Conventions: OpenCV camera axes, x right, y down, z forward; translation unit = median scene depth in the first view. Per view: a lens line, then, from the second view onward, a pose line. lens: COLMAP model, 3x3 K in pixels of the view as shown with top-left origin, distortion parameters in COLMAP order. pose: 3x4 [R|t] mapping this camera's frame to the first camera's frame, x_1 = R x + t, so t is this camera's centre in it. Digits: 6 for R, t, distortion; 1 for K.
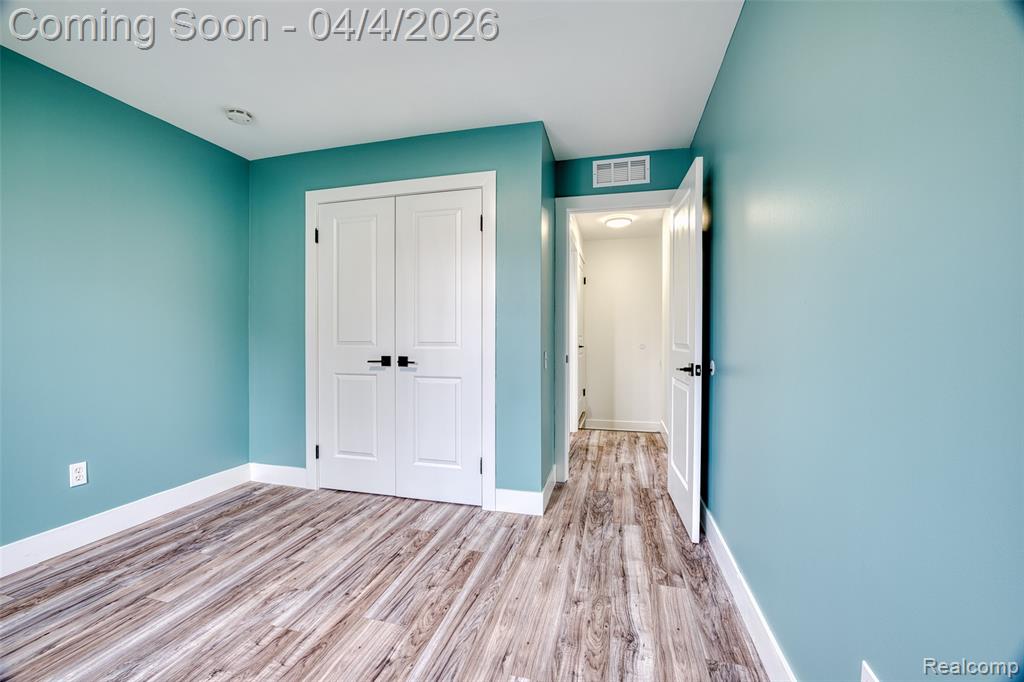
lens RADIAL K [[411.6, 0, 512.7], [0, 411.6, 340.4], [0, 0, 1]] dist [-0.024918, 0.001447]
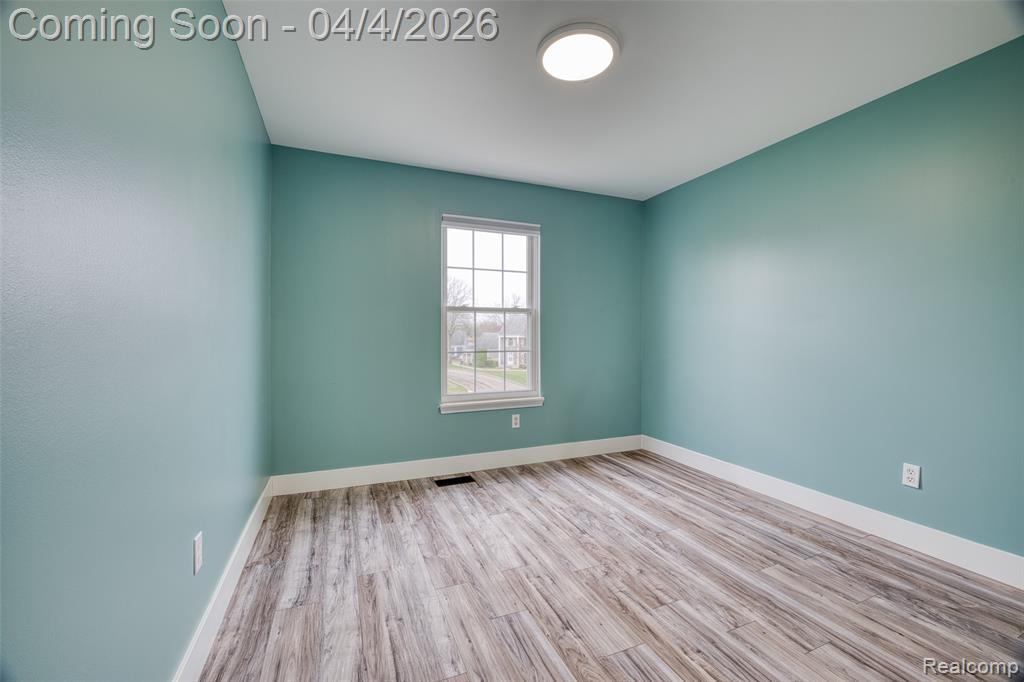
lens RADIAL K [[411.6, 0, 509.3], [0, 411.6, 335.2], [0, 0, 1]] dist [-0.024918, 0.001447]
pose [[-0.800660, -0.004057, -0.599106, 0.369841], [-0.009556, 0.999936, 0.006000, -0.018317], [0.599043, 0.010529, -0.800648, 1.331868]]
